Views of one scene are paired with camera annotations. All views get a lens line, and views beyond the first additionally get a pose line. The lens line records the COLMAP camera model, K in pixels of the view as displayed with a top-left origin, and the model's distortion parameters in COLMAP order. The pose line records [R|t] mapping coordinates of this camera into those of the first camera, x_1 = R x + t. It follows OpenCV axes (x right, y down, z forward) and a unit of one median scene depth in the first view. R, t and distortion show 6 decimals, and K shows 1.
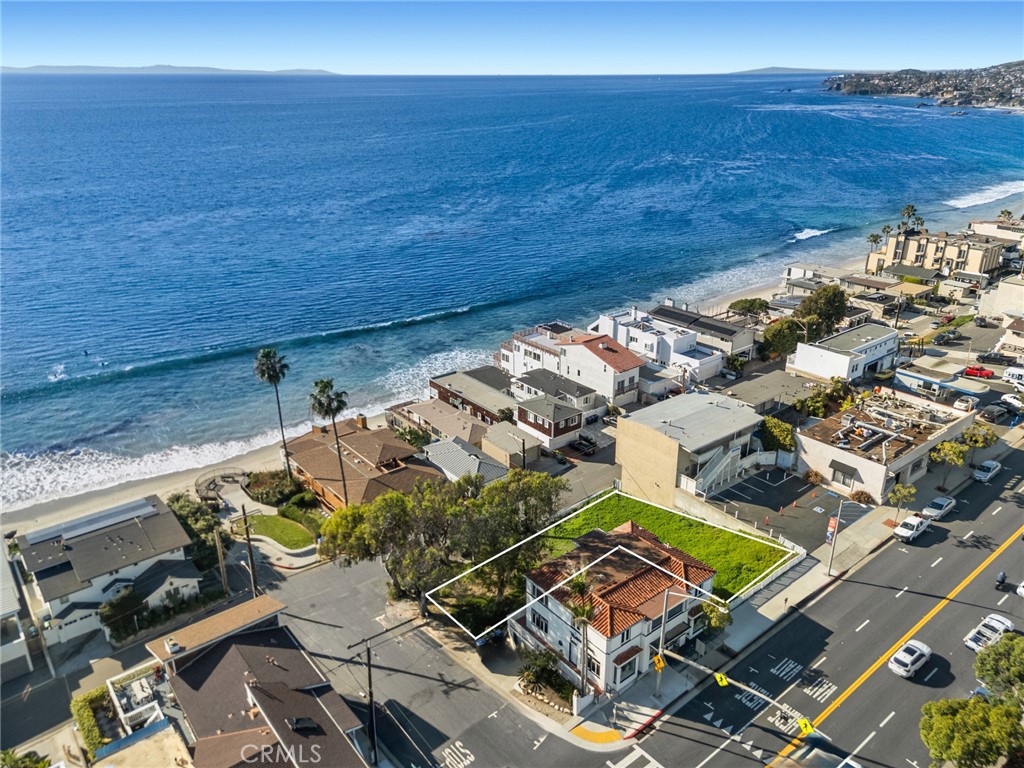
lens RADIAL K [[752.1, 0, 516.1], [0, 752.1, 365.6], [0, 0, 1]] dist [0.063172, -0.051768]
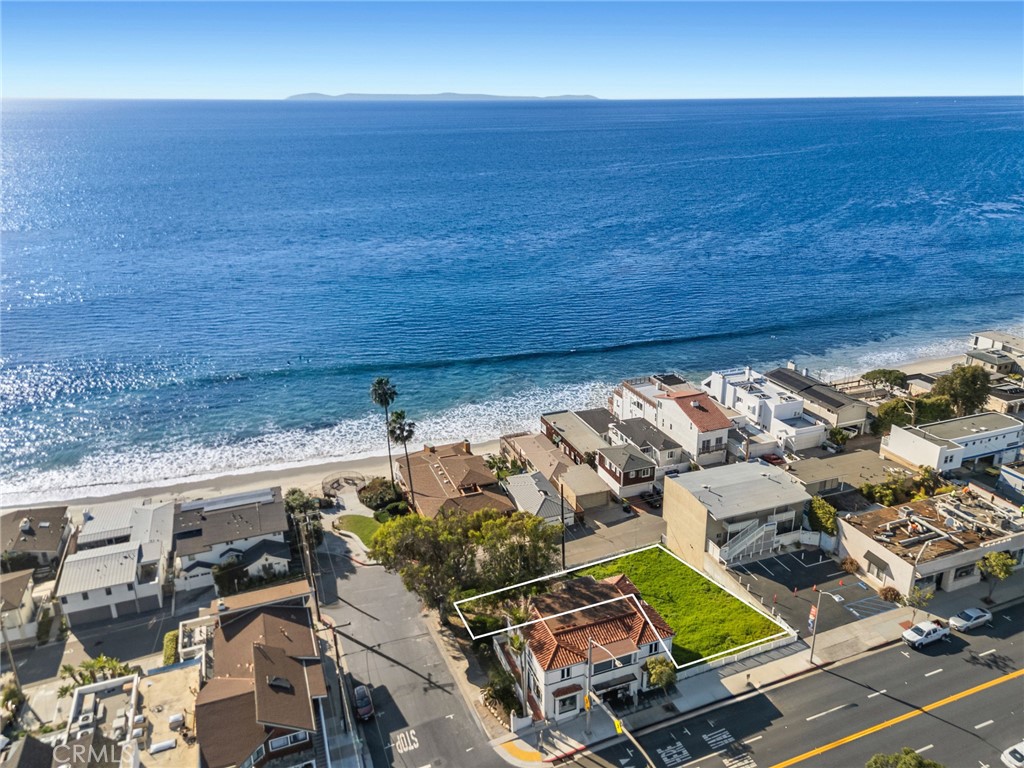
lens RADIAL K [[752.1, 0, 526.7], [0, 752.1, 354.1], [0, 0, 1]] dist [0.063172, -0.051768]
pose [[0.953410, 0.093948, -0.286677, 0.229036], [-0.106294, 0.993947, -0.027775, -0.050543], [0.282333, 0.056953, 0.957624, -0.084102]]
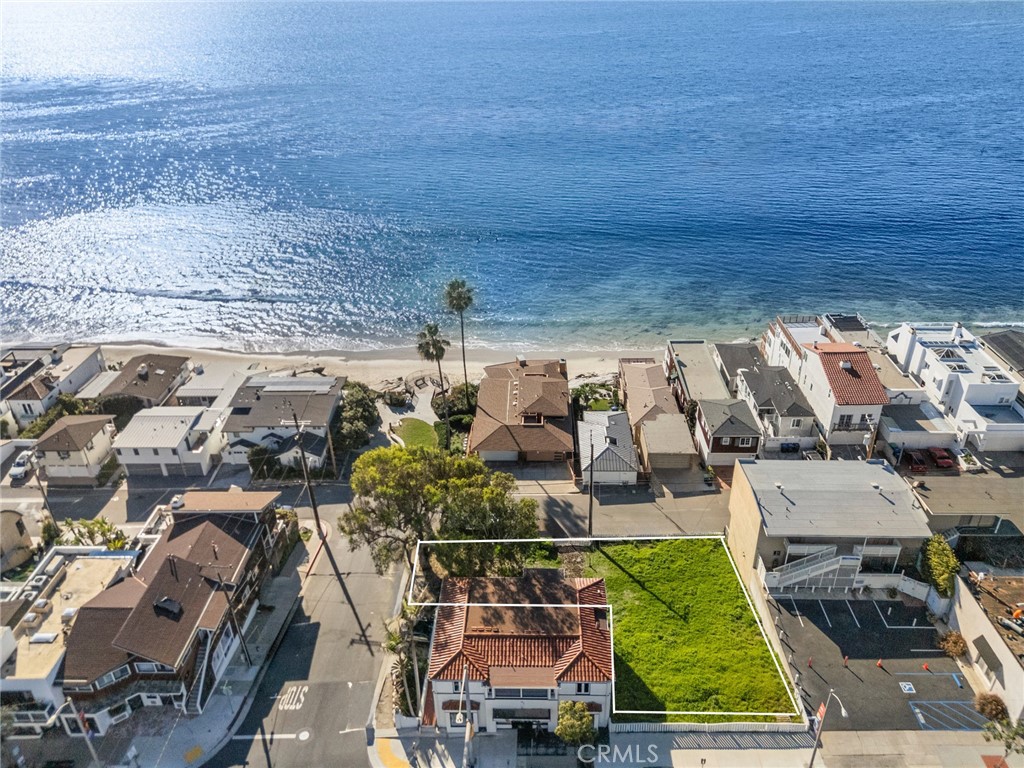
lens RADIAL K [[752.1, 0, 516.0], [0, 752.1, 371.8], [0, 0, 1]] dist [0.063172, -0.051768]
pose [[0.763189, 0.302184, -0.571163, 0.379409], [-0.217390, 0.952462, 0.213441, -0.140158], [0.608510, -0.038731, 0.792600, 0.196539]]
